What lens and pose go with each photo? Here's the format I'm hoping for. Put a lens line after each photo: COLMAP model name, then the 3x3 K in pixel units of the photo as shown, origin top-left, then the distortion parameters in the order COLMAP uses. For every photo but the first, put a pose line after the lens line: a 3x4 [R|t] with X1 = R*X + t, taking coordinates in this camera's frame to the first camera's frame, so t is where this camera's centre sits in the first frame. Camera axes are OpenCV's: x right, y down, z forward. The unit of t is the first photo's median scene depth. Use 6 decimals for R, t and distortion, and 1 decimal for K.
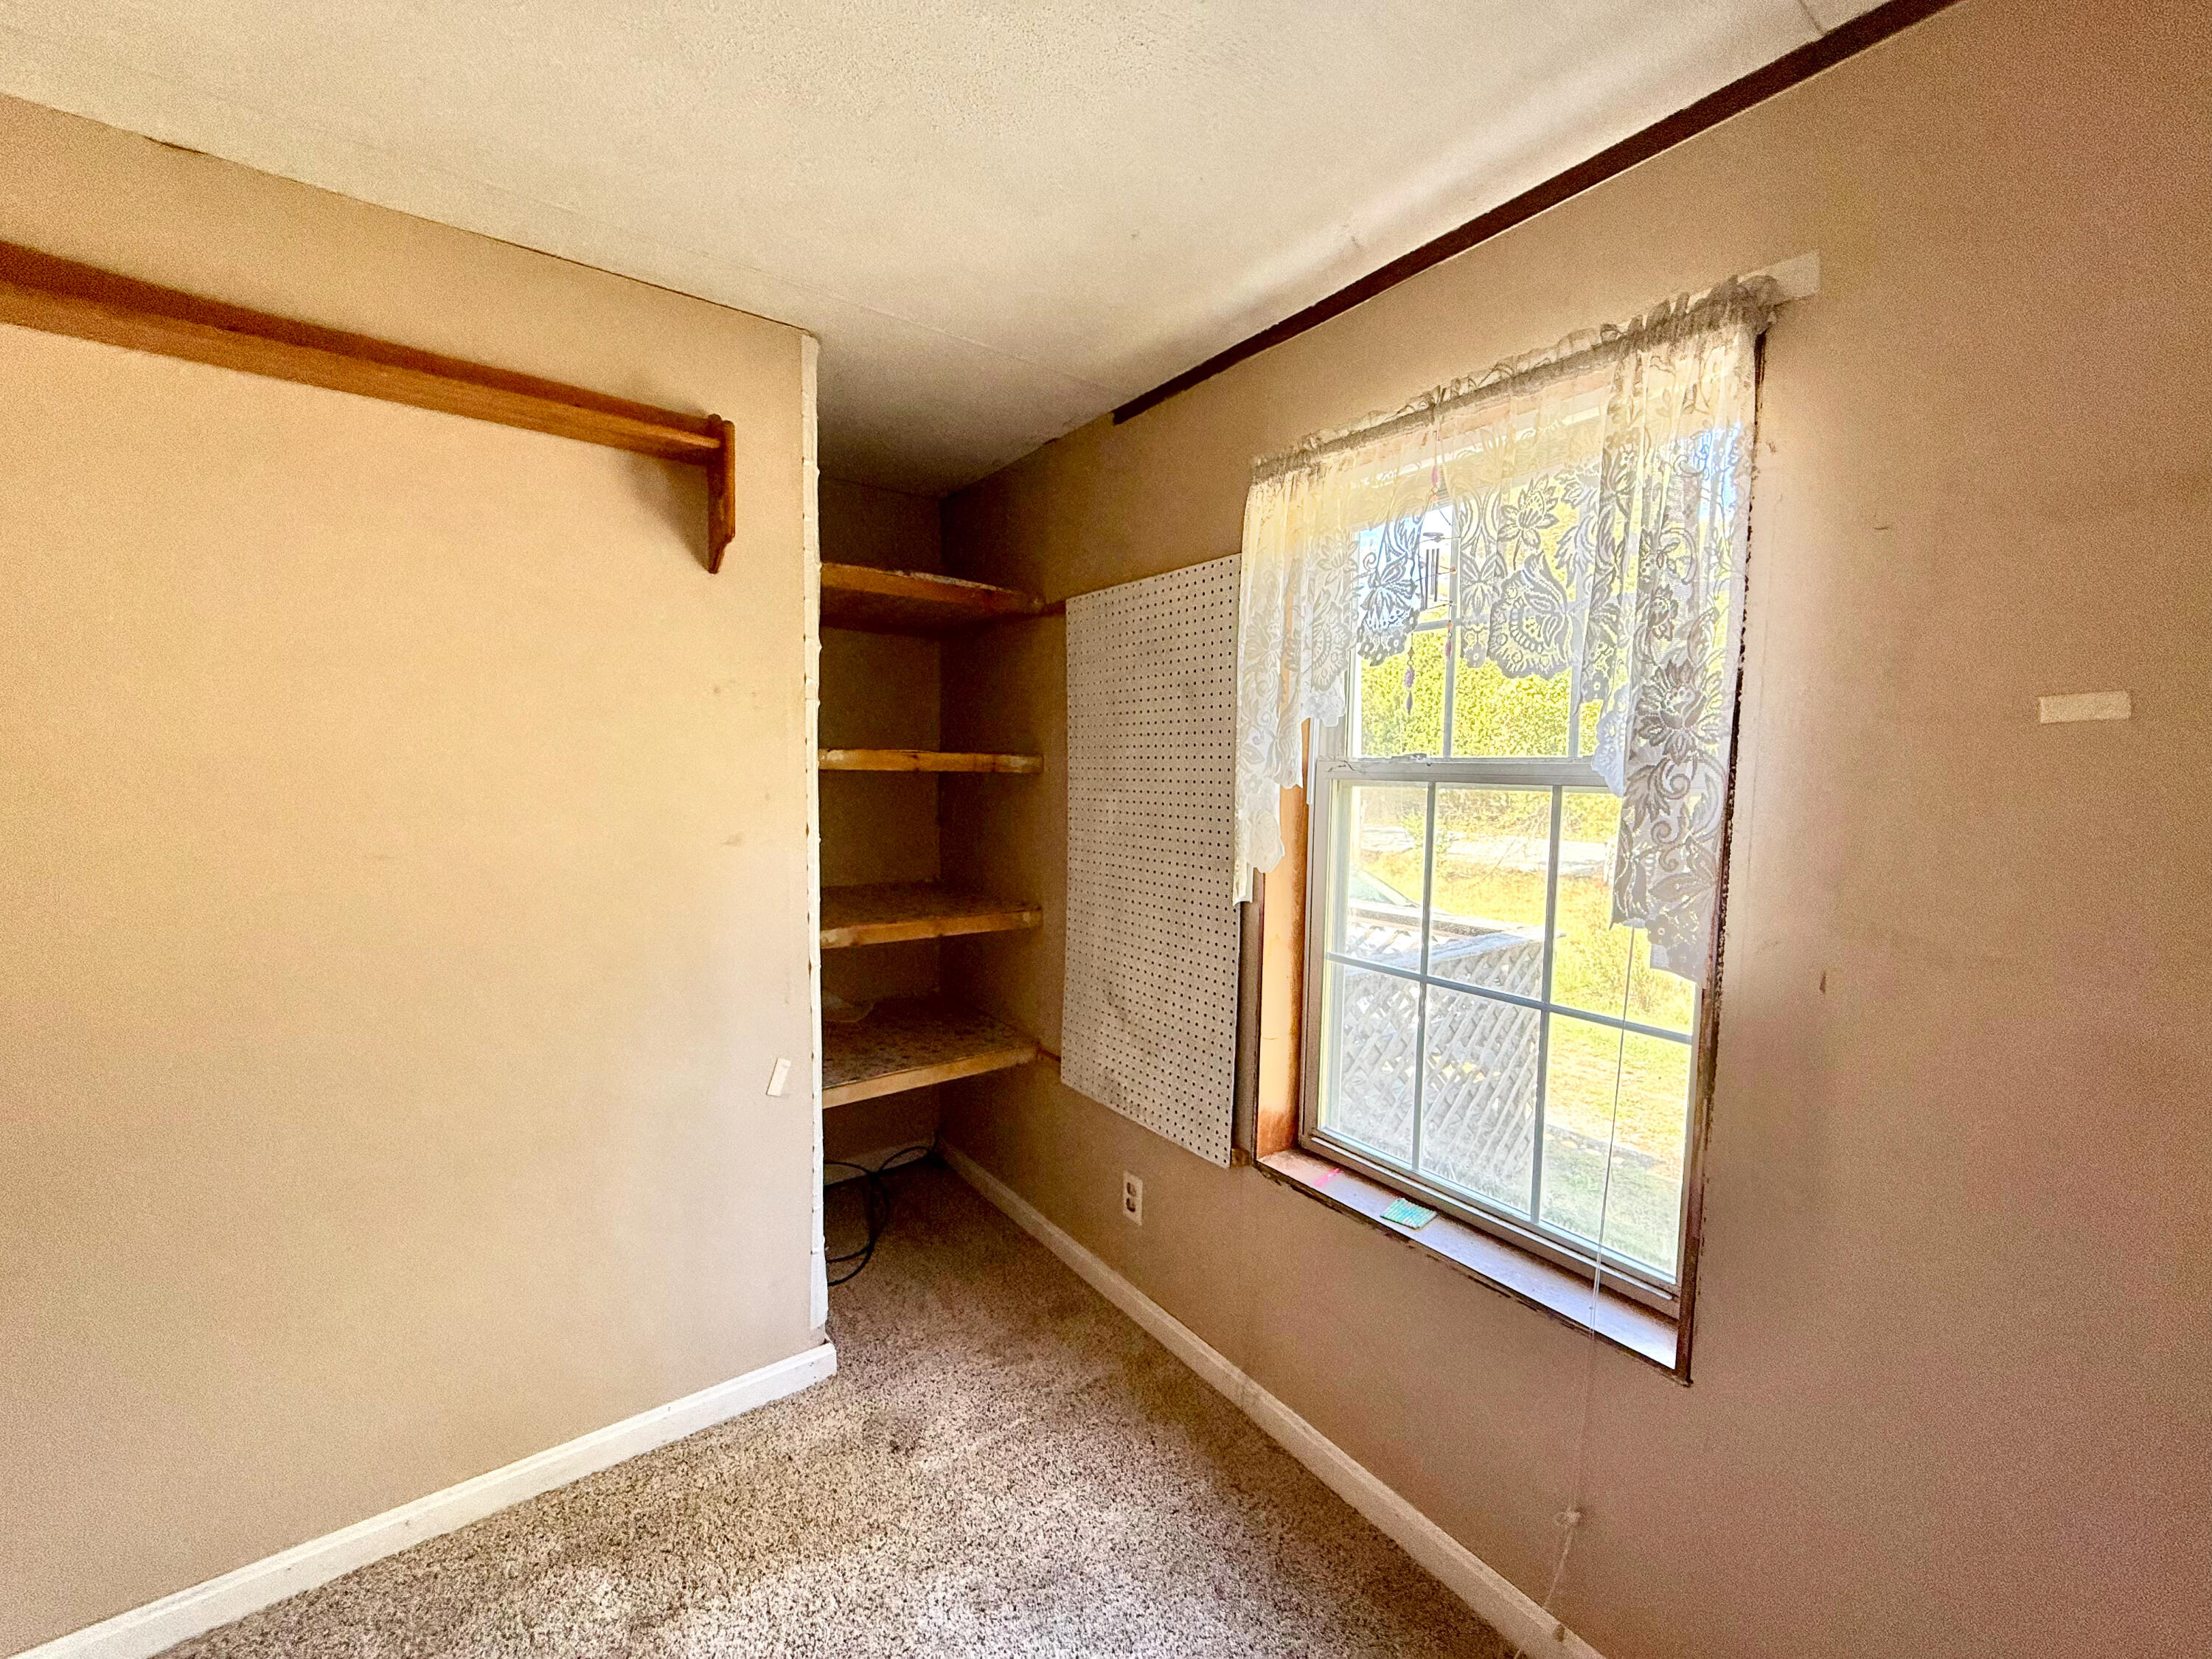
lens RADIAL K [[879.2, 0, 1107.2], [0, 879.2, 836.7], [0, 0, 1]] dist [0.000212, -0.000972]
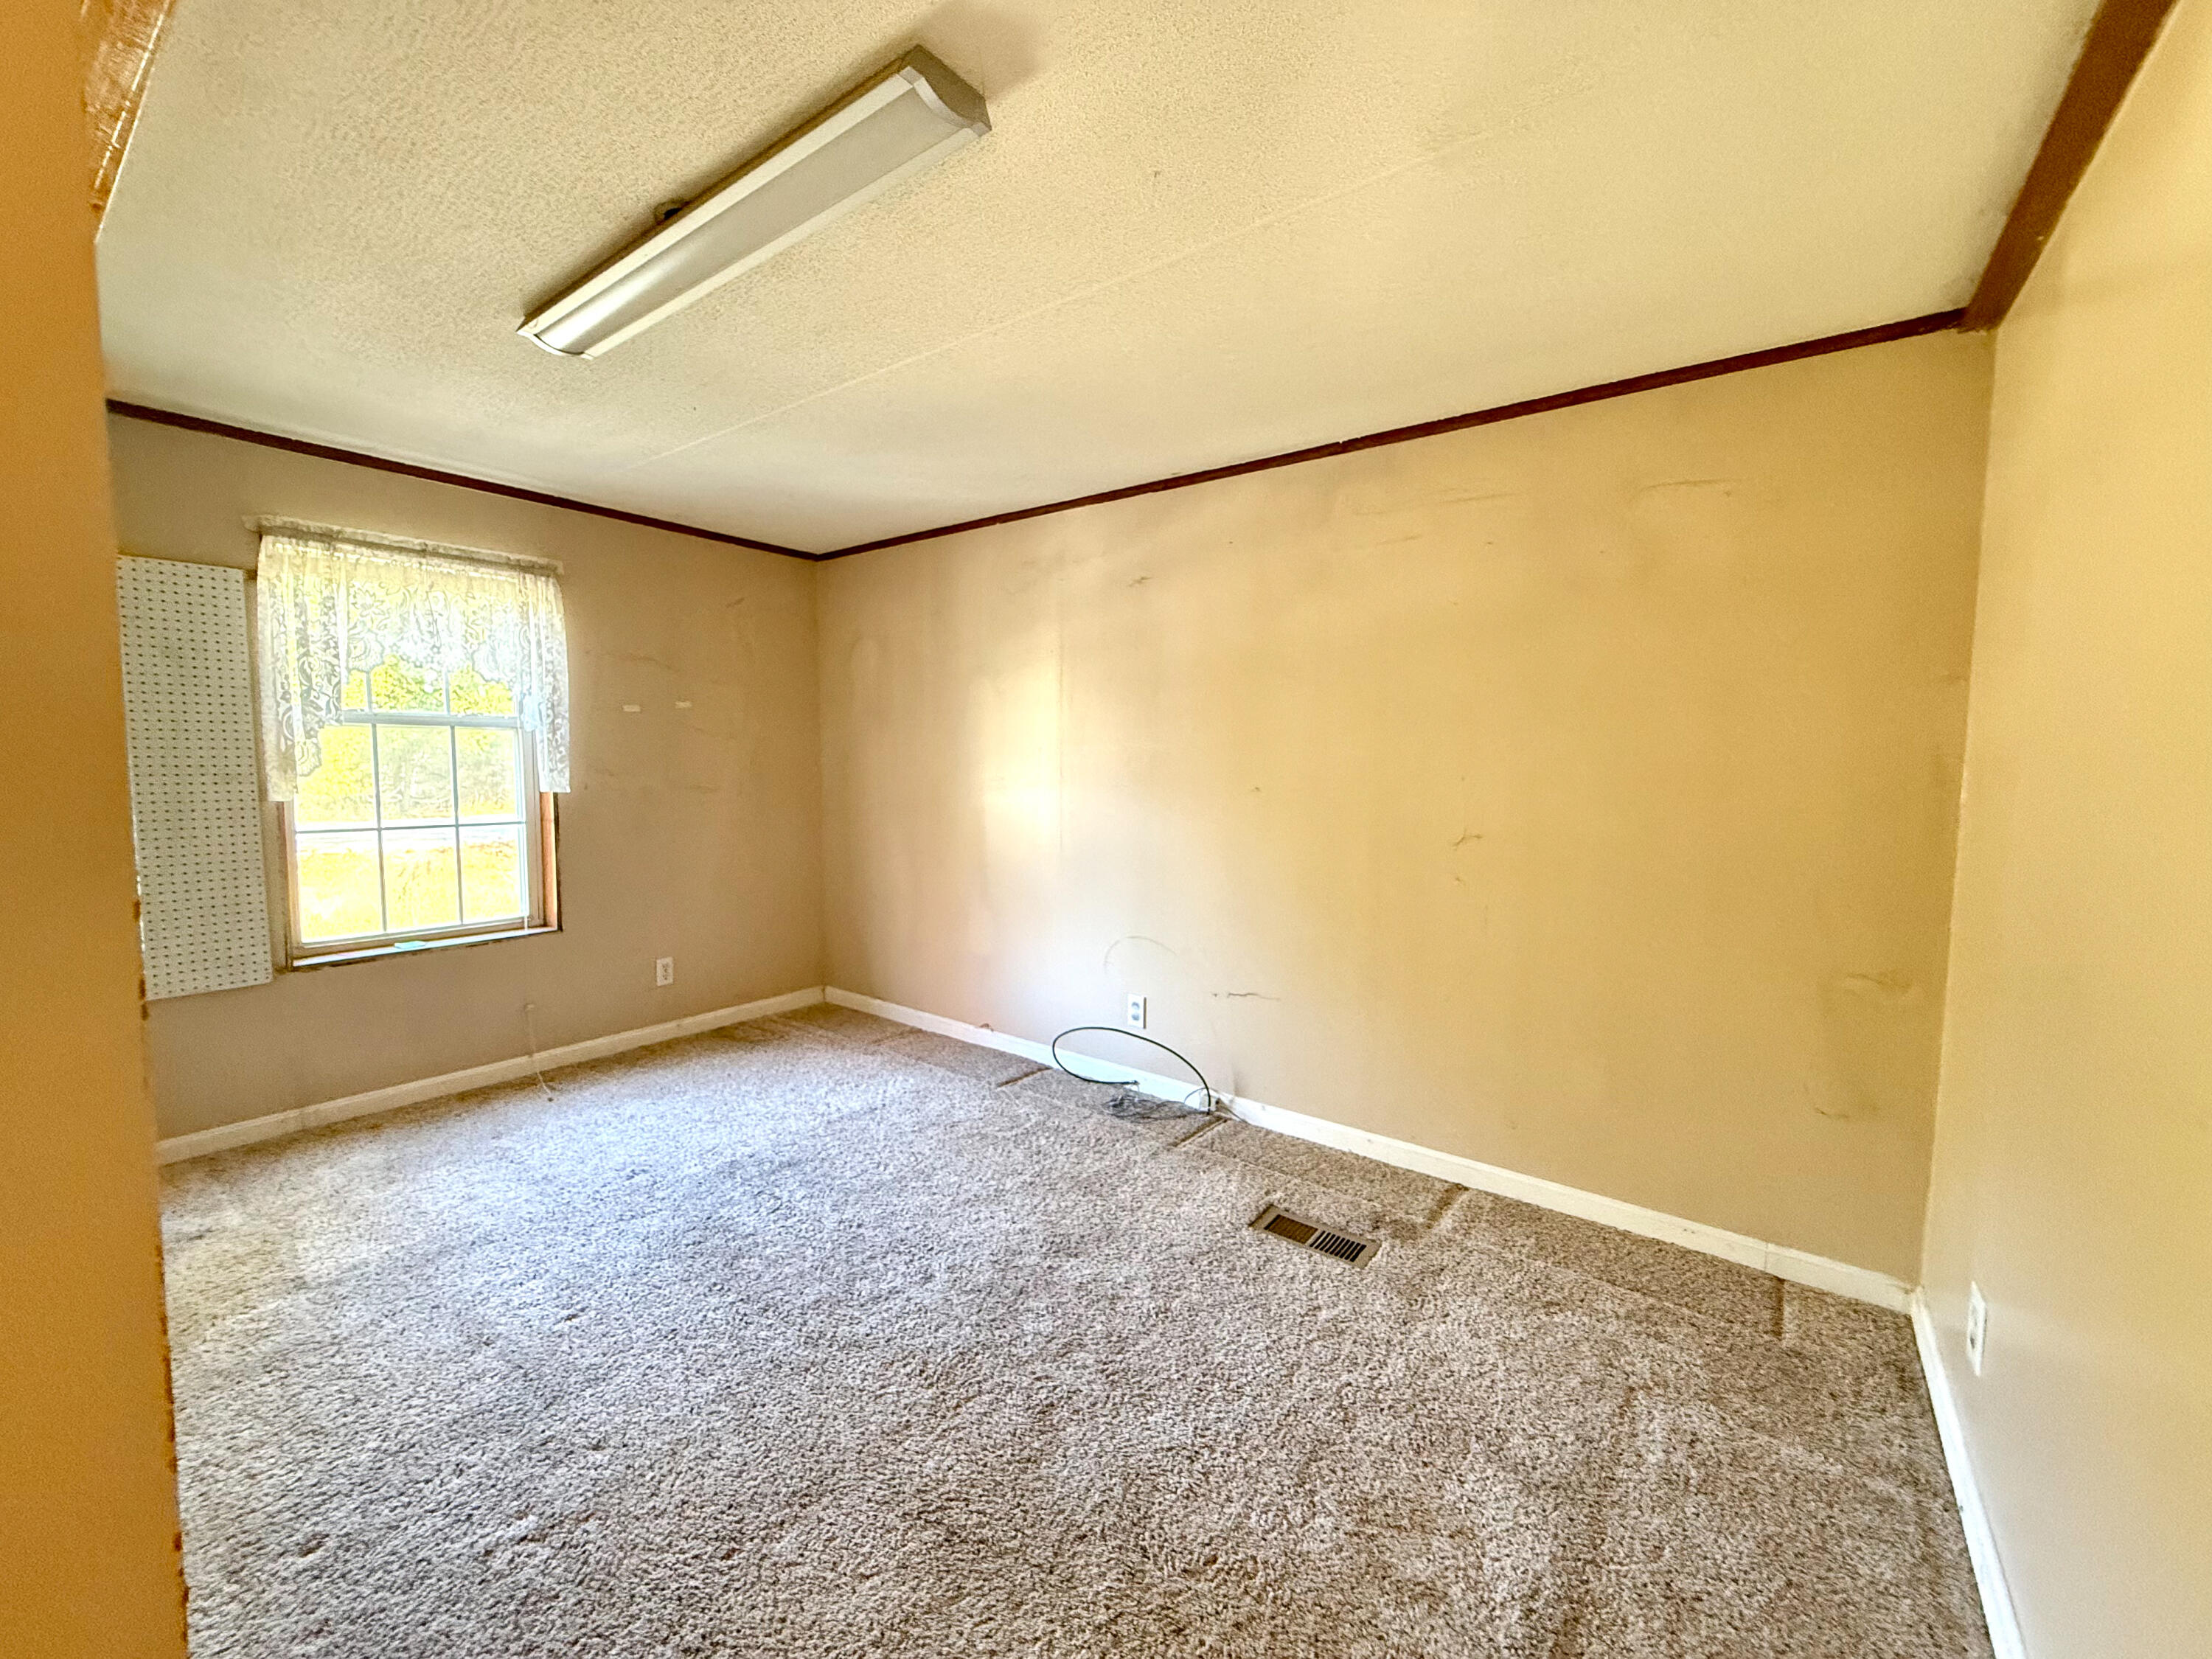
lens RADIAL K [[879.2, 0, 1107.2], [0, 879.2, 825.0], [0, 0, 1]] dist [0.000212, -0.000972]
pose [[-0.275427, -0.098656, 0.956246, -1.912515], [0.053459, 0.991609, 0.117702, 0.015871], [-0.959834, 0.083539, -0.267842, 0.012742]]
